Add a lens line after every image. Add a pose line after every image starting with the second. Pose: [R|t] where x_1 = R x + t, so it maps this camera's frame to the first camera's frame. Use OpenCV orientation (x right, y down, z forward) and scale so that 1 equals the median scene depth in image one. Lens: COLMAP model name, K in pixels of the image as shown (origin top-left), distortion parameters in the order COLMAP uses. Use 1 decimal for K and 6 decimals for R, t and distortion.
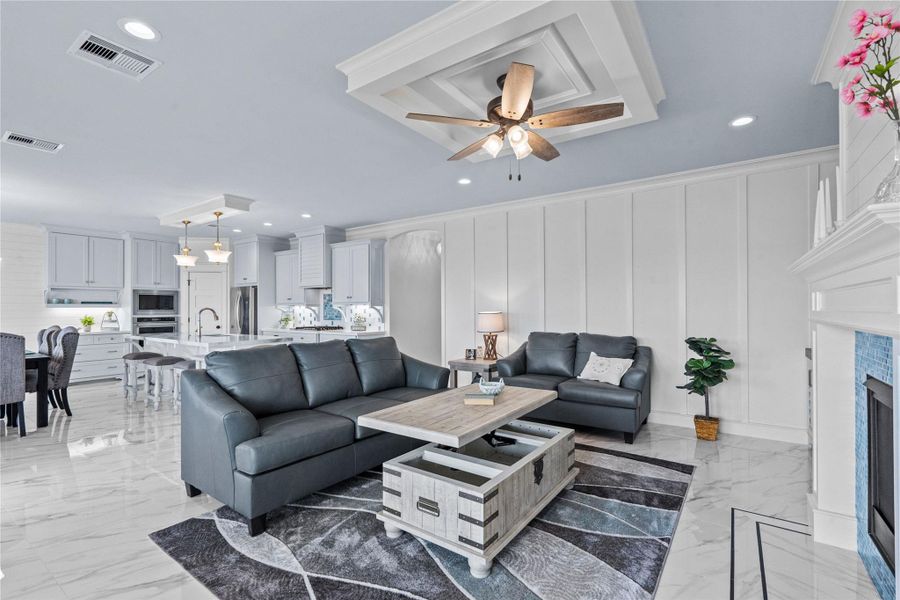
lens RADIAL K [[409.7, 0, 426.5], [0, 409.7, 308.2], [0, 0, 1]] dist [-0.000716, 0.001451]
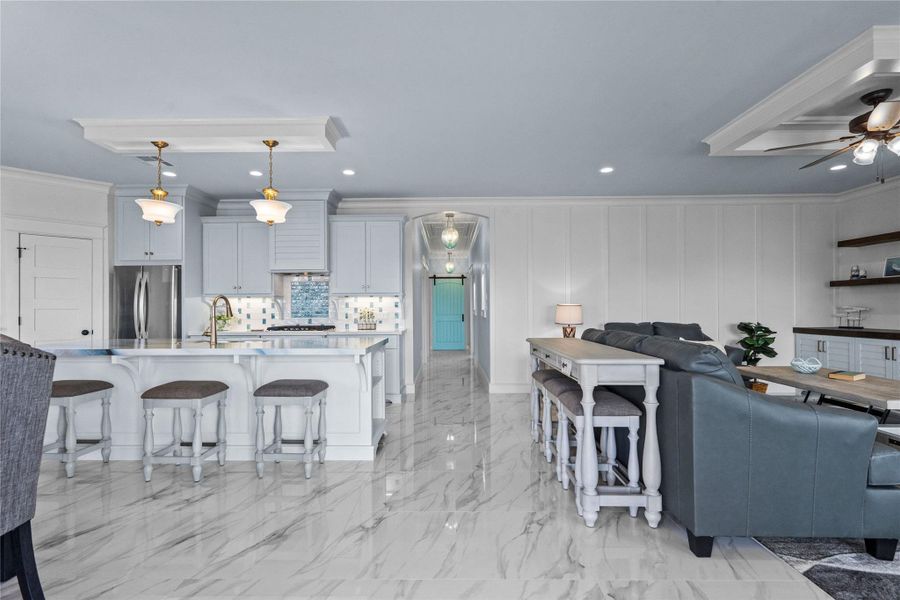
lens RADIAL K [[409.7, 0, 448.1], [0, 409.7, 304.5], [0, 0, 1]] dist [-0.000716, 0.001451]
pose [[0.817580, 0.007913, 0.575760, -0.517230], [-0.000211, 0.999910, -0.013442, 0.018077], [-0.575814, 0.010868, 0.817508, 0.271584]]
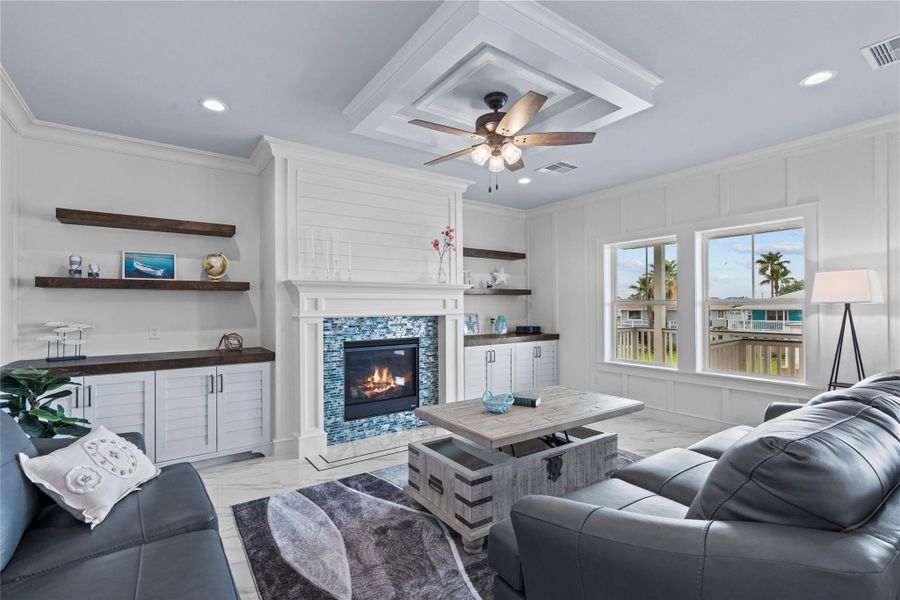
lens RADIAL K [[409.7, 0, 443.5], [0, 409.7, 303.4], [0, 0, 1]] dist [-0.000716, 0.001451]
pose [[-0.944582, 0.008316, 0.328170, -0.015889], [0.007741, 0.999965, -0.003057, -0.004620], [-0.328184, -0.000348, -0.944614, 0.741883]]
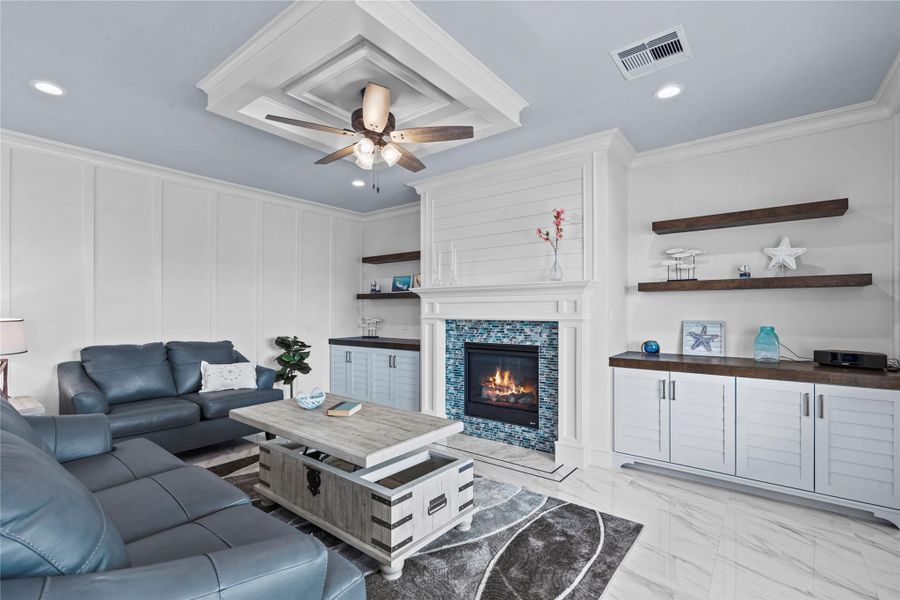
lens RADIAL K [[409.7, 0, 449.9], [0, 409.7, 317.0], [0, 0, 1]] dist [-0.000716, 0.001451]
pose [[0.027639, -0.009231, 0.999575, -0.300922], [0.001291, 0.999957, 0.009199, 0.002068], [-0.999617, 0.001036, 0.027650, 0.278798]]
